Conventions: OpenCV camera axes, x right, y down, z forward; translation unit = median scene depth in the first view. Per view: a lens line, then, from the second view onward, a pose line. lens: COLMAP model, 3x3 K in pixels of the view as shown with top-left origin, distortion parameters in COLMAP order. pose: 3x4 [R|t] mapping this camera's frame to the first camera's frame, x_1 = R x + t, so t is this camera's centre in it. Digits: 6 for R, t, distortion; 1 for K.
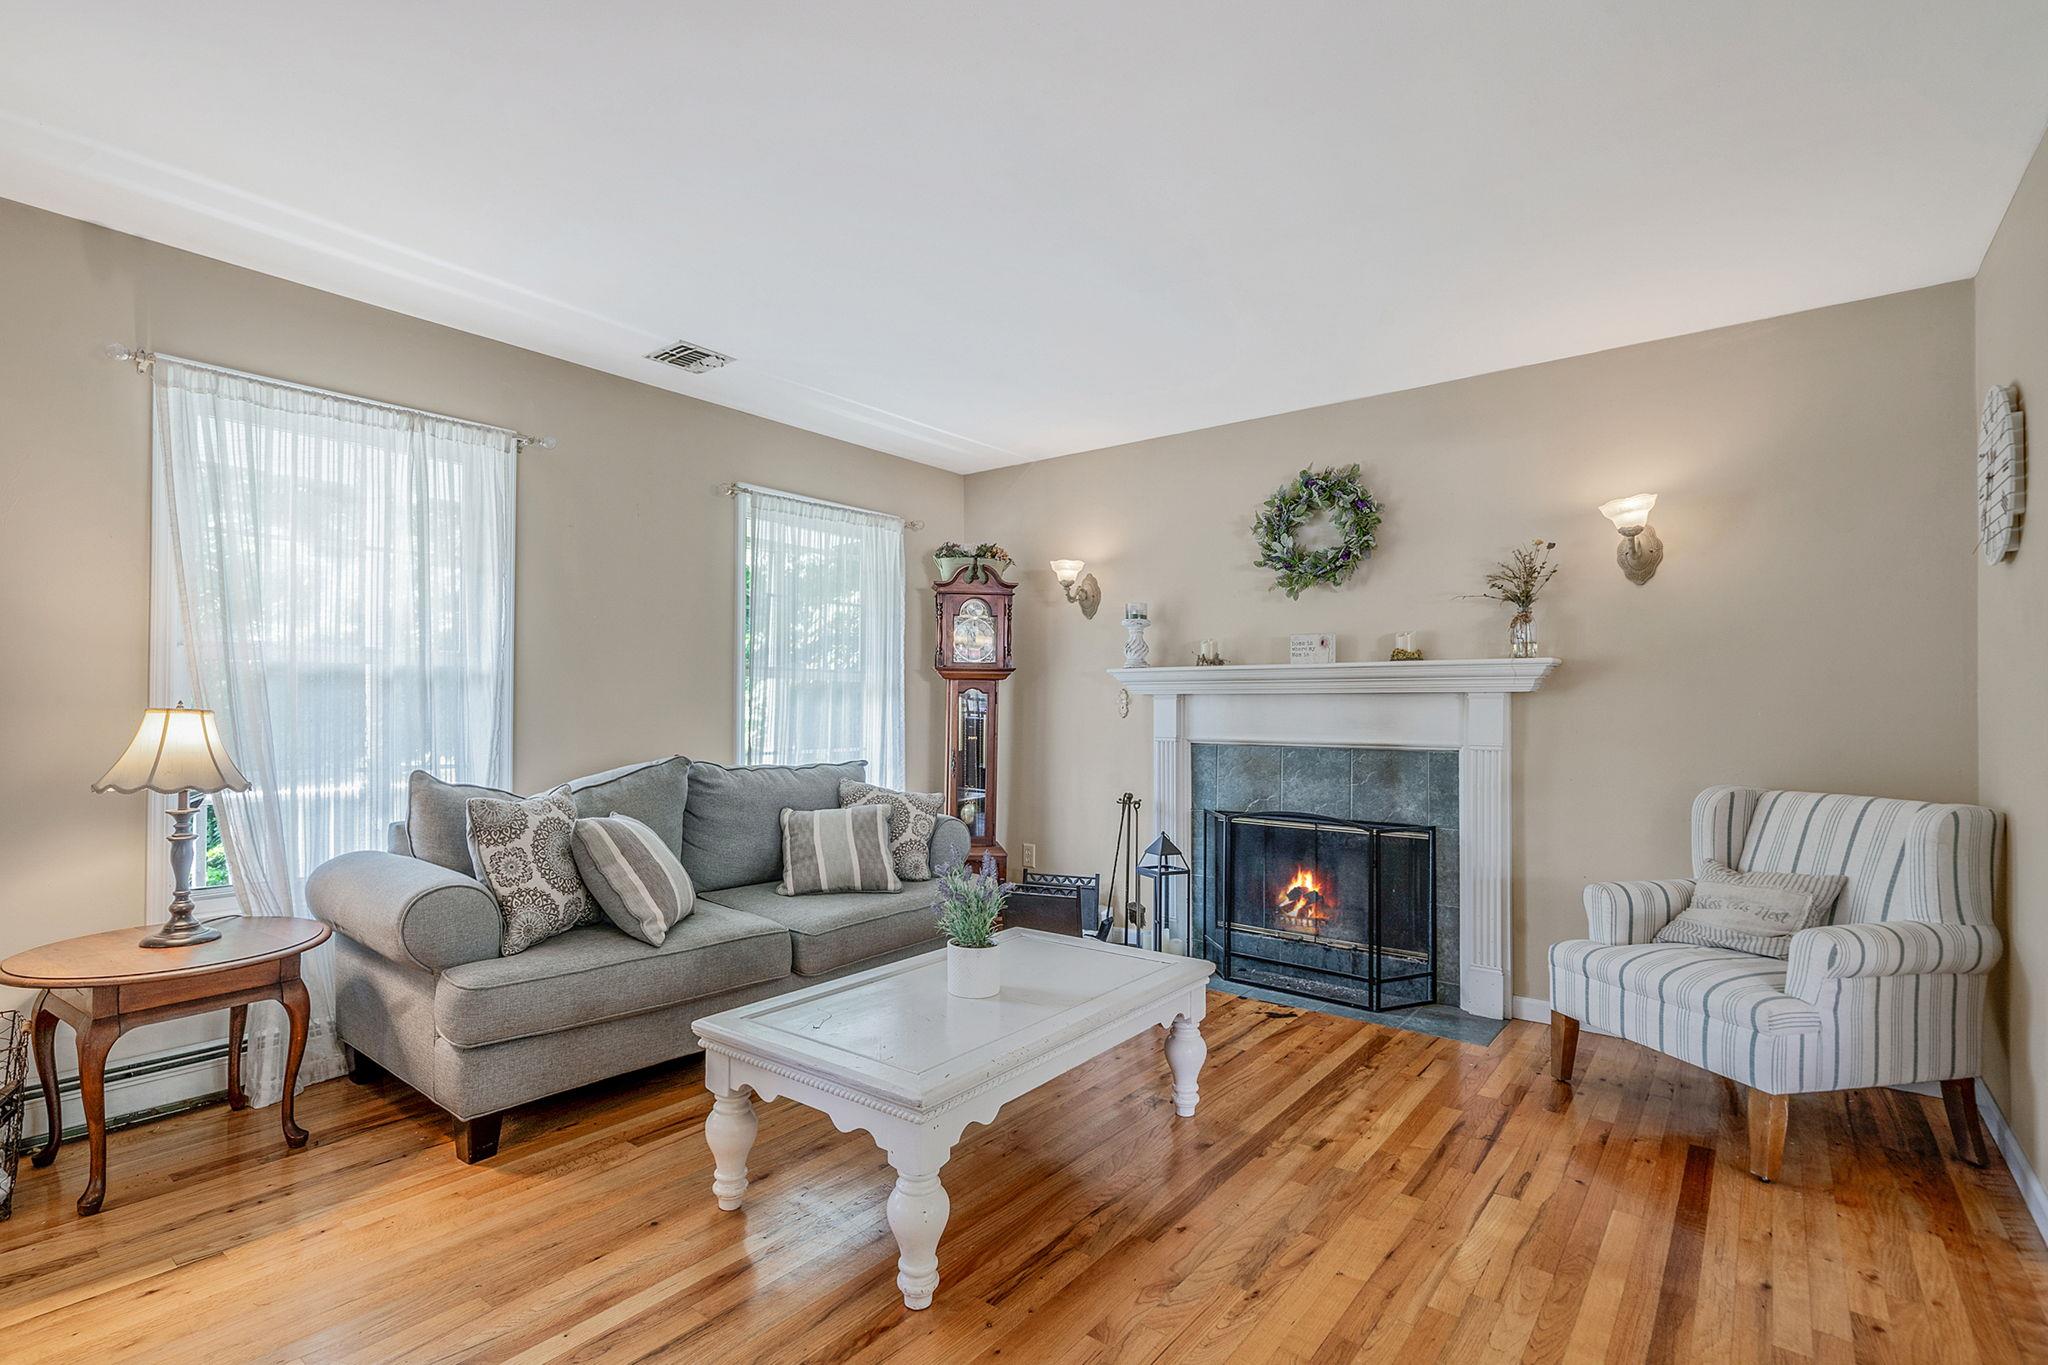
lens RADIAL K [[989.1, 0, 1025.5], [0, 989.1, 689.4], [0, 0, 1]] dist [0.006557, -0.000124]
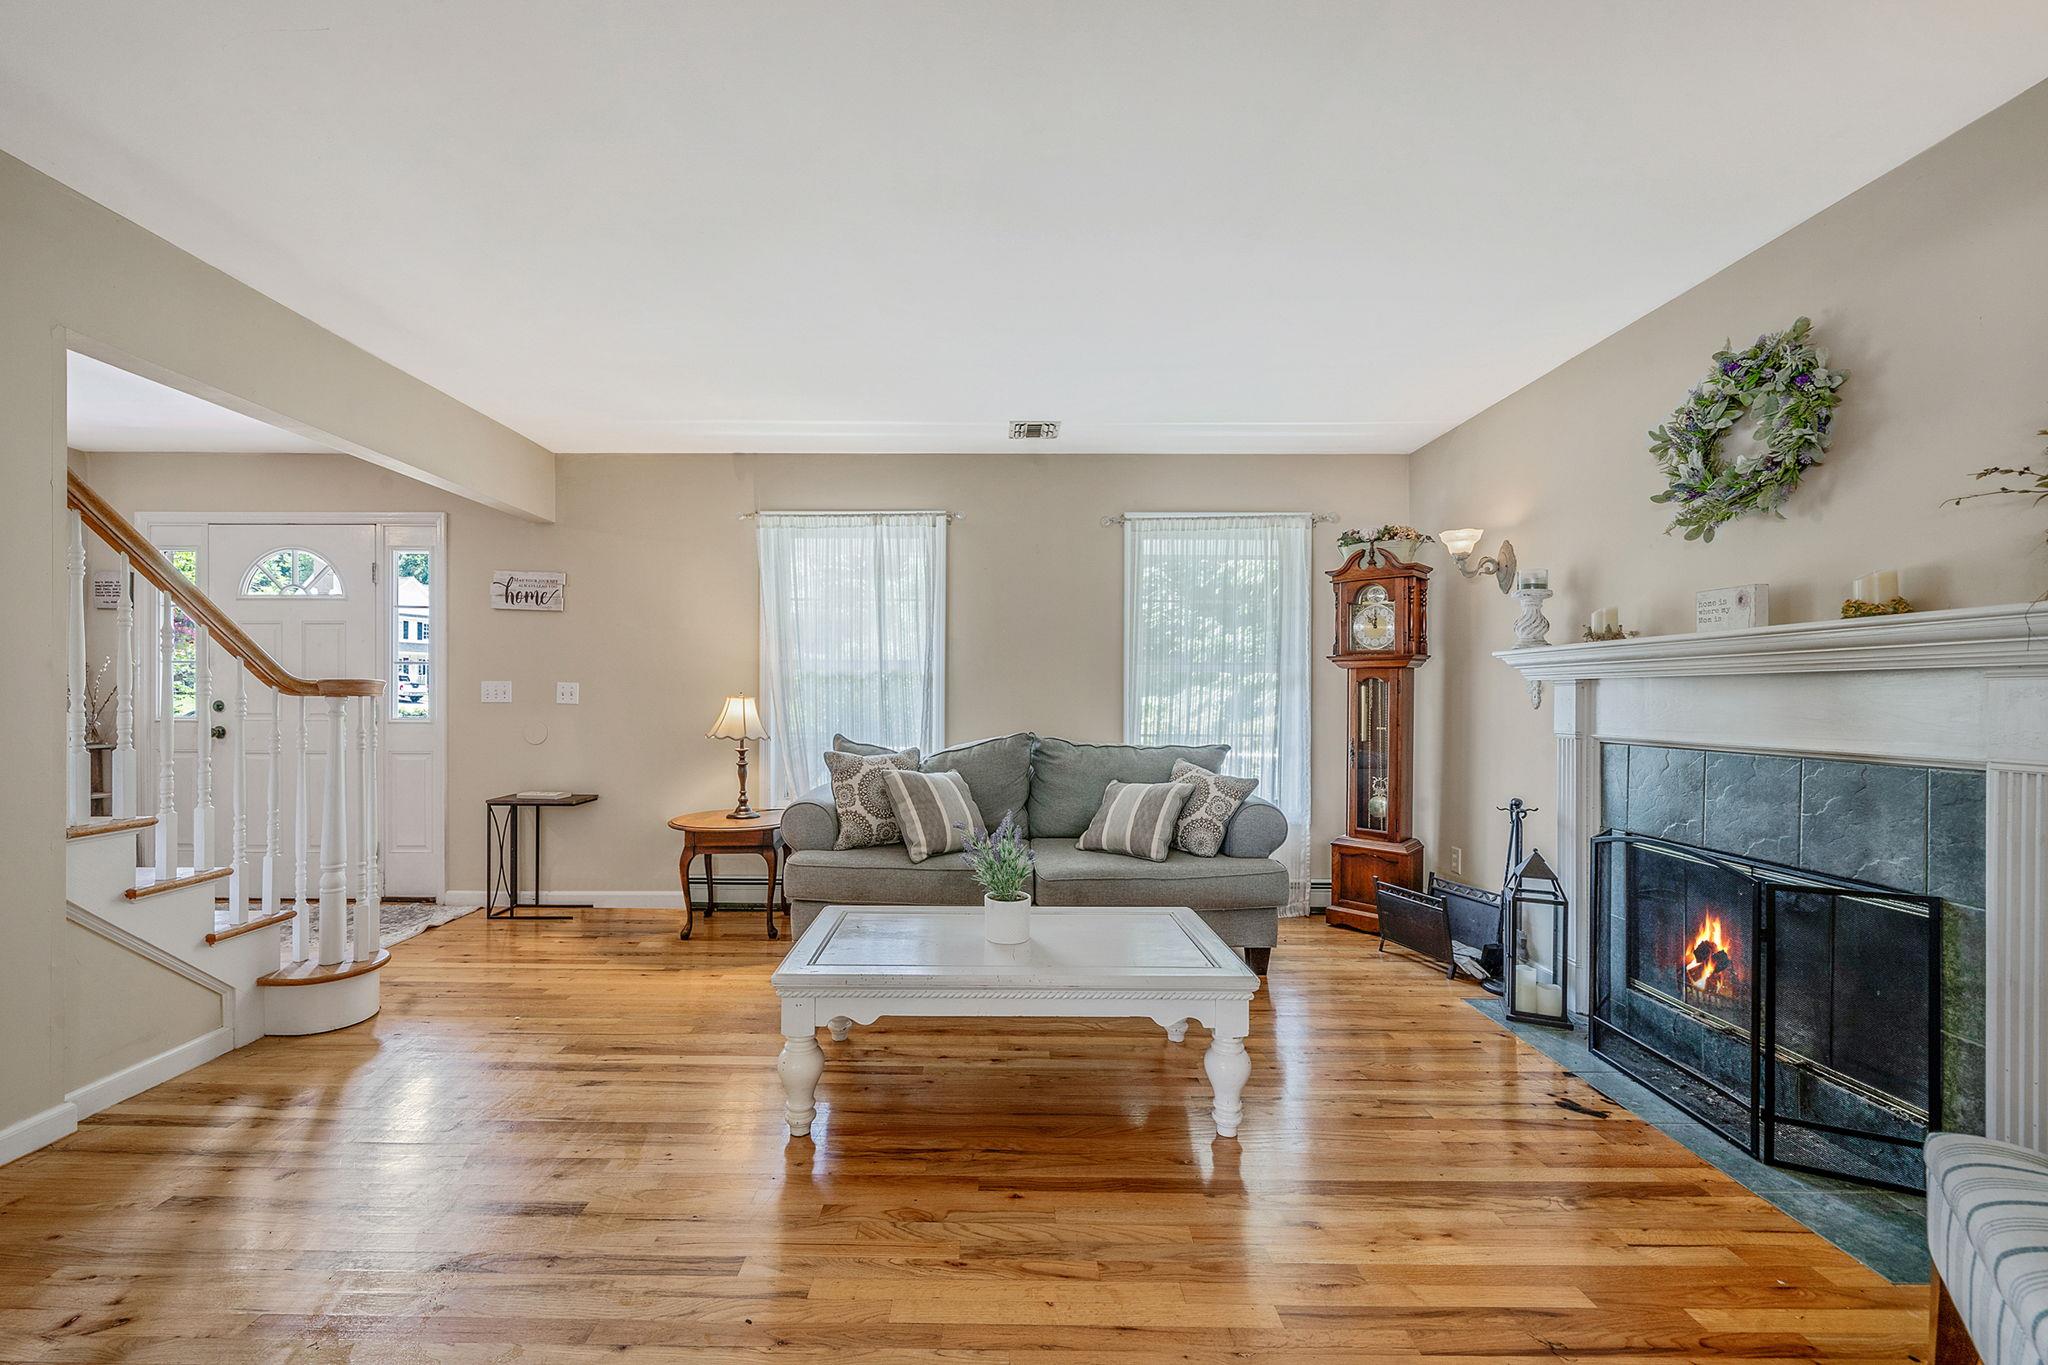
lens RADIAL K [[861.0, 0, 1014.1], [0, 861.0, 684.8], [0, 0, 1]] dist [-0.003039, 0.001072]
pose [[0.599832, -0.012579, -0.800027, 0.478147], [0.013182, 0.999896, -0.005838, 0.008135], [0.800017, -0.007044, 0.599935, 0.250789]]
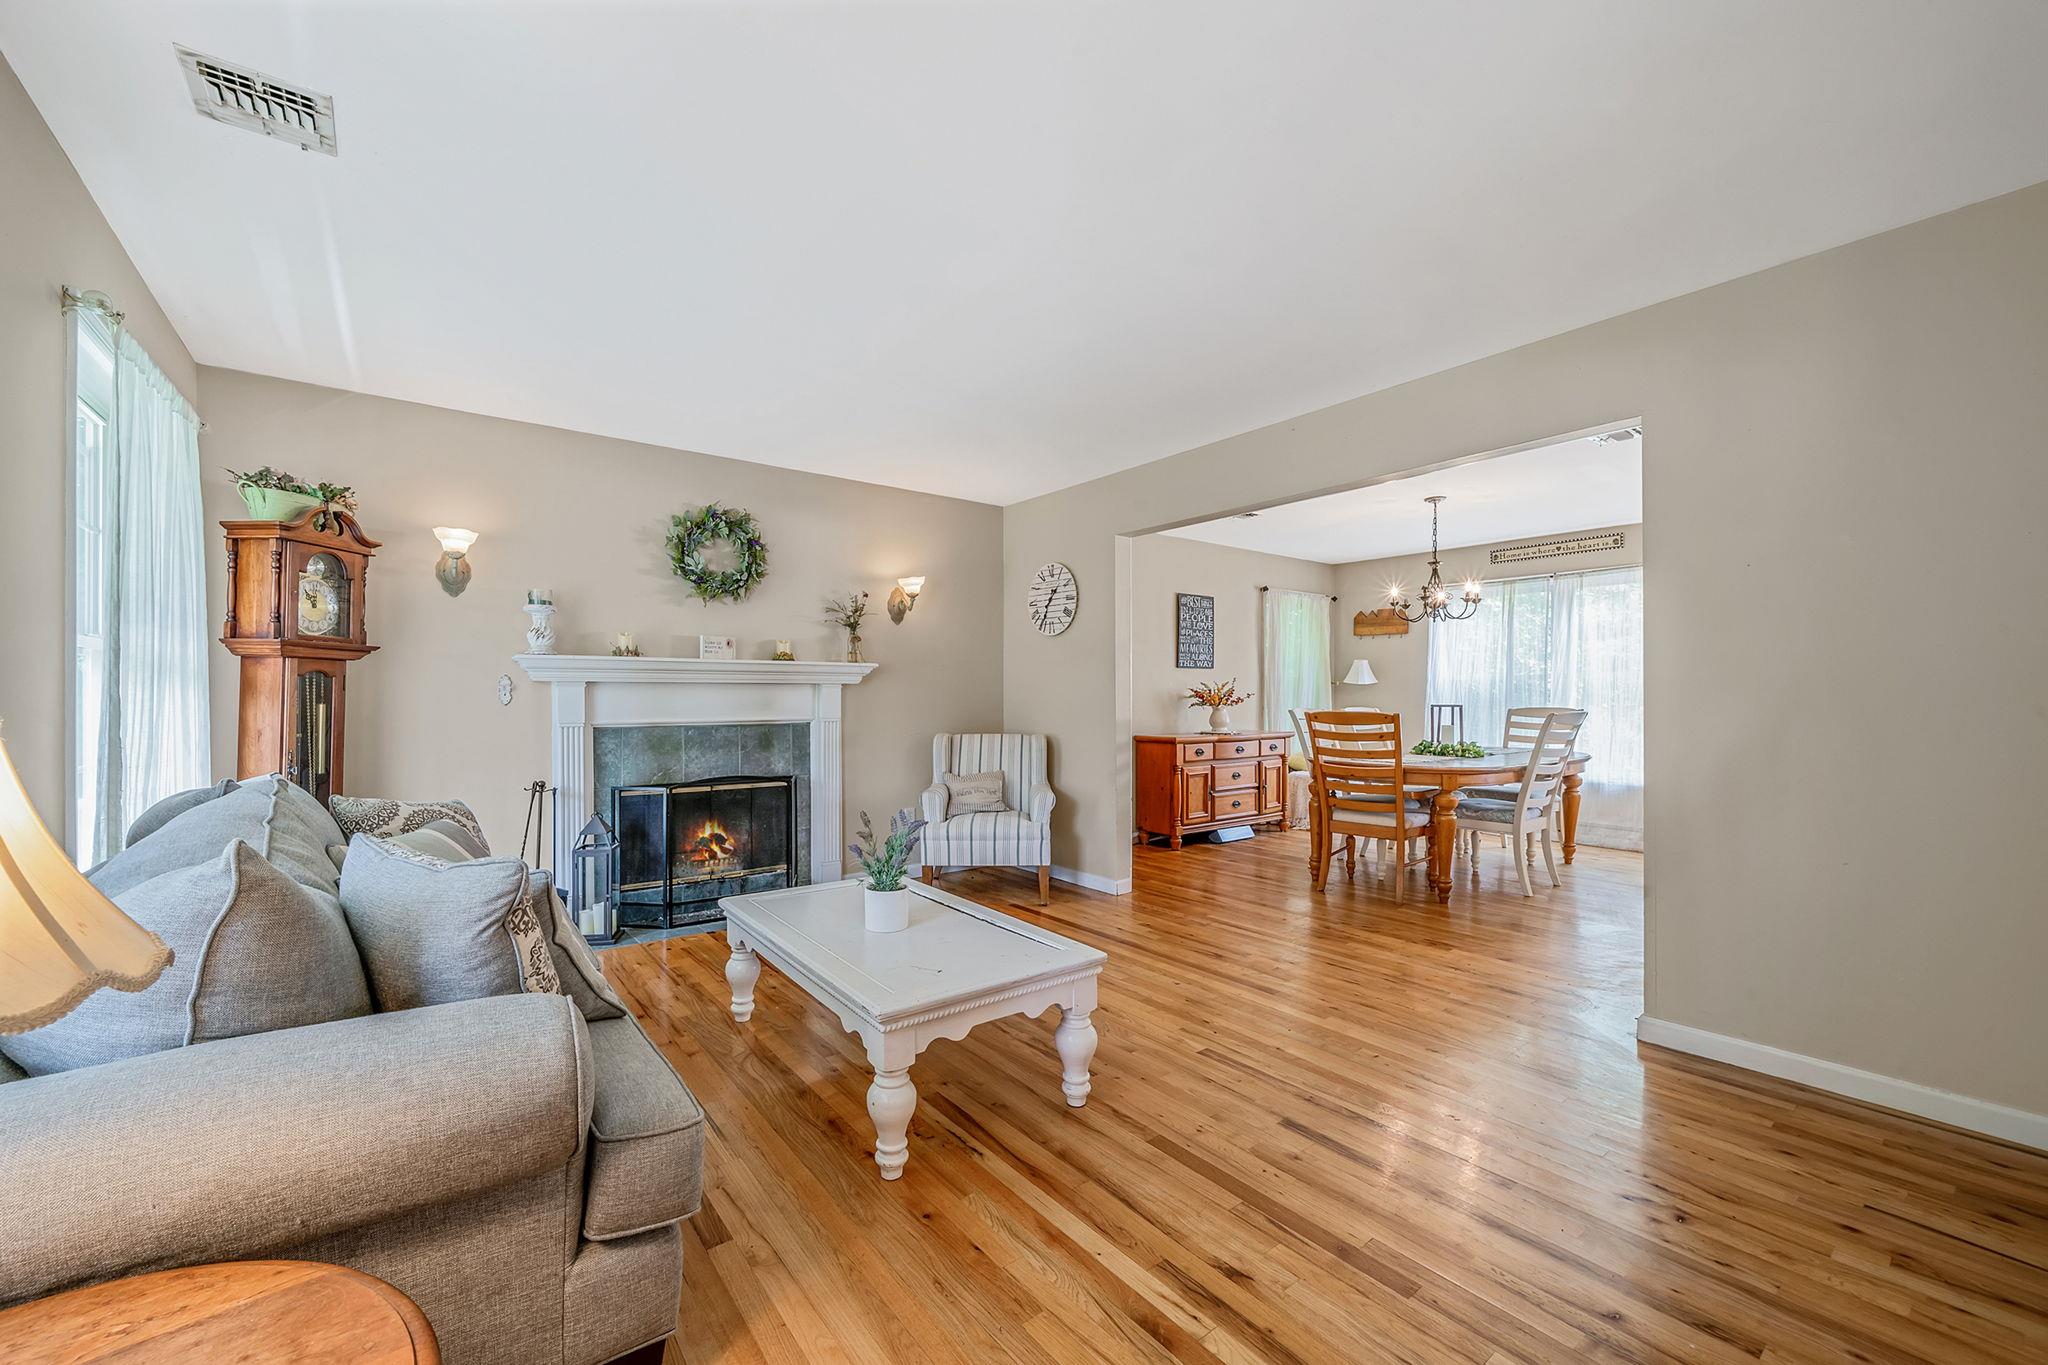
lens RADIAL K [[771.5, 0, 1015.9], [0, 771.5, 694.9], [0, 0, 1]] dist [-0.006875, 0.000680]
pose [[0.256386, -0.000117, 0.966574, -0.579812], [-0.012670, 0.999914, 0.003482, 0.011628], [-0.966491, -0.013139, 0.256363, 0.386638]]
